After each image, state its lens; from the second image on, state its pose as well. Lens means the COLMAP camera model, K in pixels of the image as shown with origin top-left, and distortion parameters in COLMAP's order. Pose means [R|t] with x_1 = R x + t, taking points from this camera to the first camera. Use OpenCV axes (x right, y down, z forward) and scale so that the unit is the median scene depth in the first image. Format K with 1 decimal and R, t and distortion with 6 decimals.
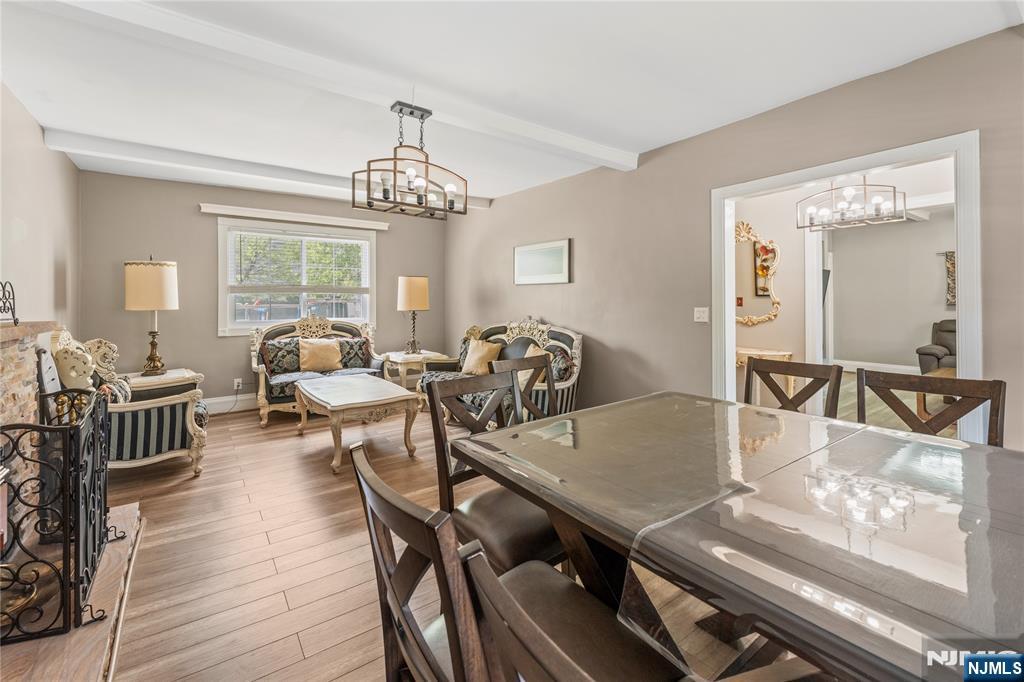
lens RADIAL K [[446.4, 0, 512.5], [0, 446.4, 293.9], [0, 0, 1]] dist [0.000901, 0.000124]
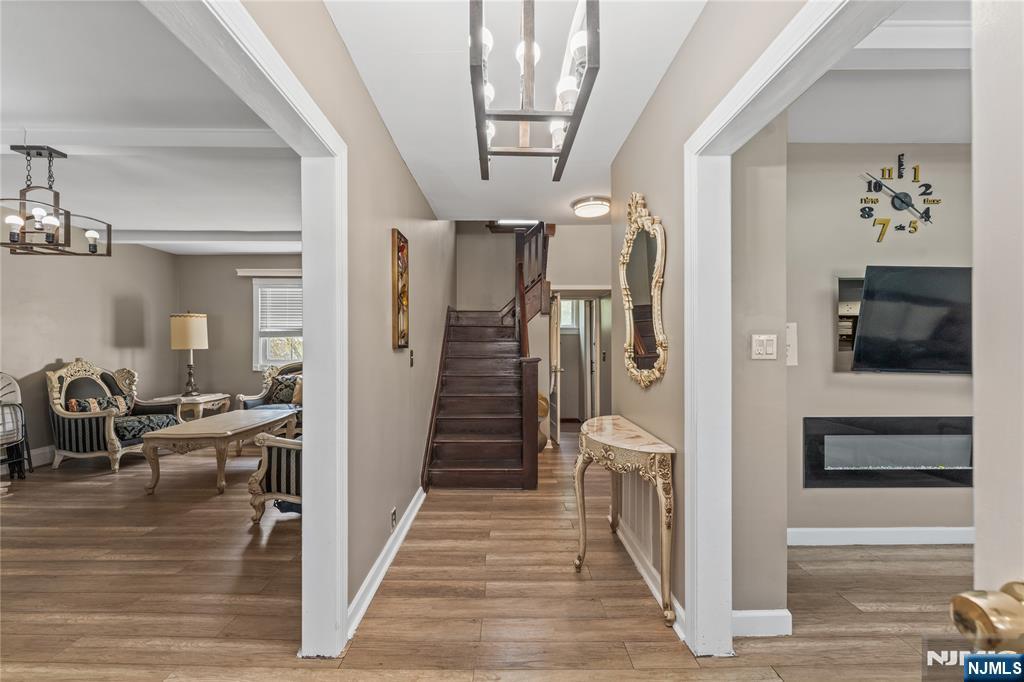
lens RADIAL K [[409.7, 0, 511.5], [0, 409.7, 343.7], [0, 0, 1]] dist [0.001561, 0.000244]
pose [[0.820404, 0.002135, -0.571781, 0.991141], [-0.000972, 0.999997, 0.002340, 0.020066], [0.571784, -0.001364, 0.820403, 0.701768]]
